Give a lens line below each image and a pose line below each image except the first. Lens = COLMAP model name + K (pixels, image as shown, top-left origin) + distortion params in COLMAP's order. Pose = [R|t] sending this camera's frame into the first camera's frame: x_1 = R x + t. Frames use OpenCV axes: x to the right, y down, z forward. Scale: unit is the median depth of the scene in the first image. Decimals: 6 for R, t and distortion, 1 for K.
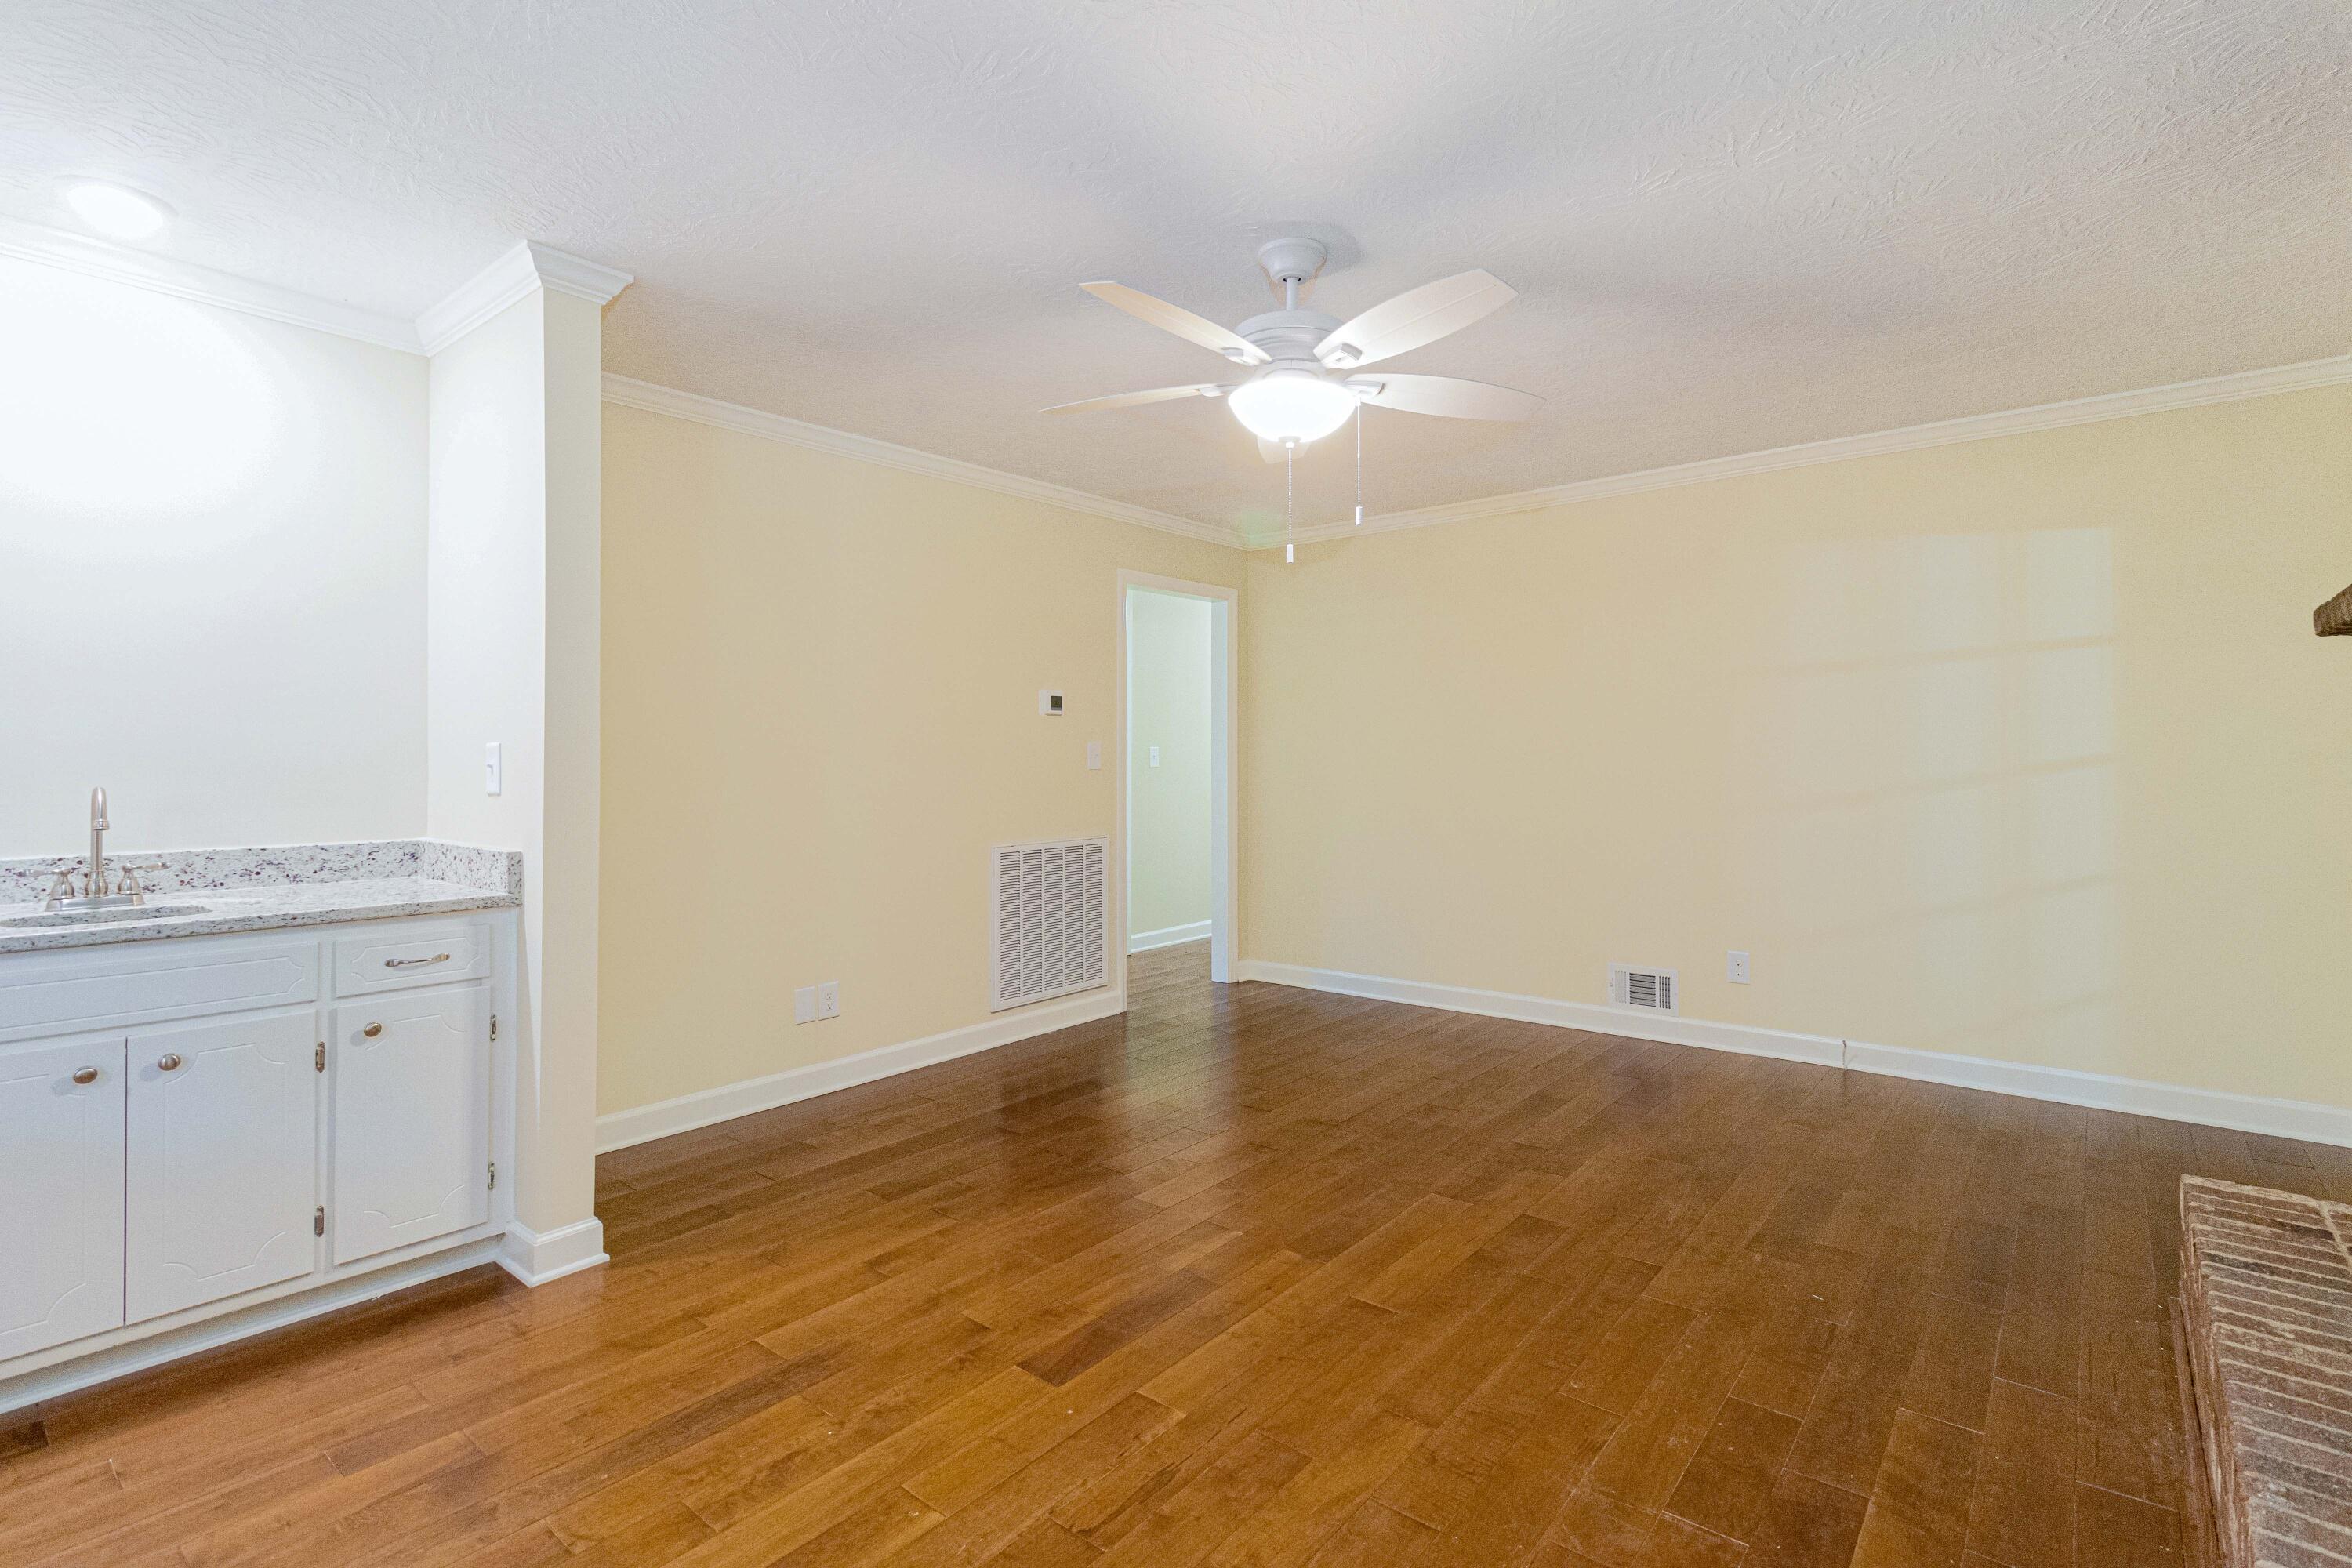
lens RADIAL K [[1092.6, 0, 1173.3], [0, 1092.6, 770.0], [0, 0, 1]] dist [0.001485, 0.001056]
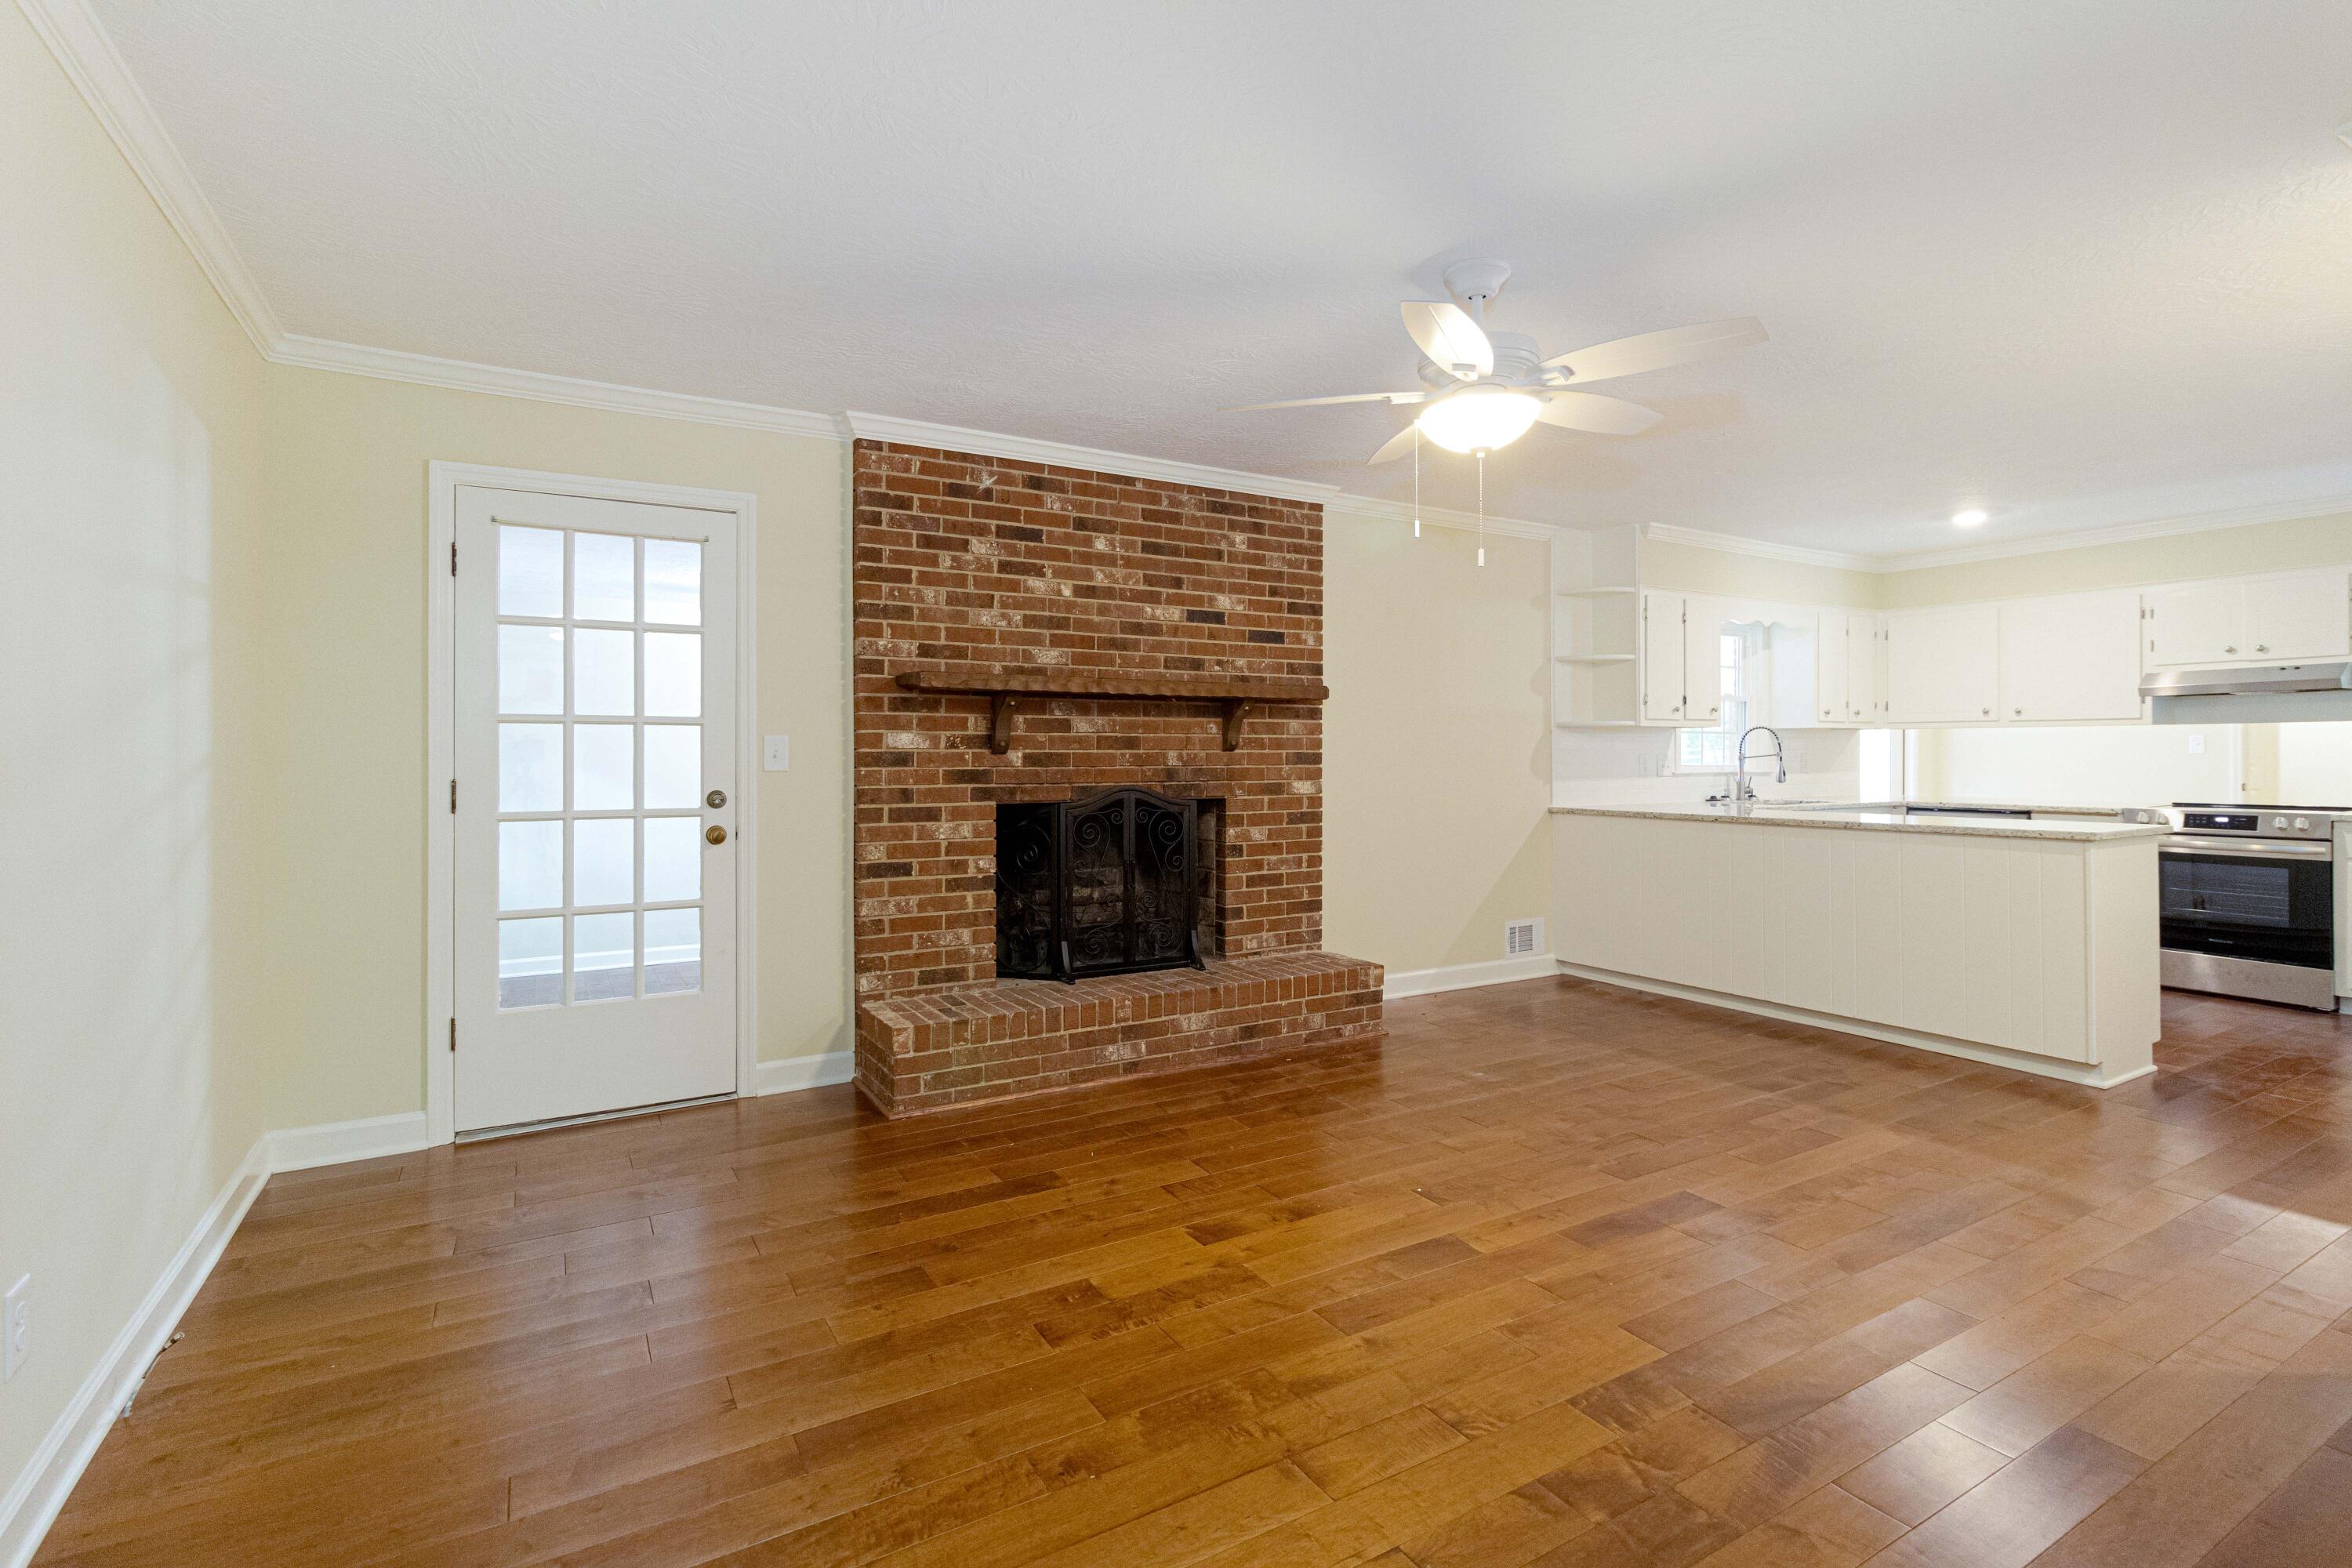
lens RADIAL K [[1092.6, 0, 1178.9], [0, 1092.6, 758.4], [0, 0, 1]] dist [0.001485, 0.001056]
pose [[-0.942819, 0.005293, 0.333264, 0.030398], [0.009590, 0.999891, 0.011249, -0.021722], [-0.333168, 0.013802, -0.942766, 2.070229]]
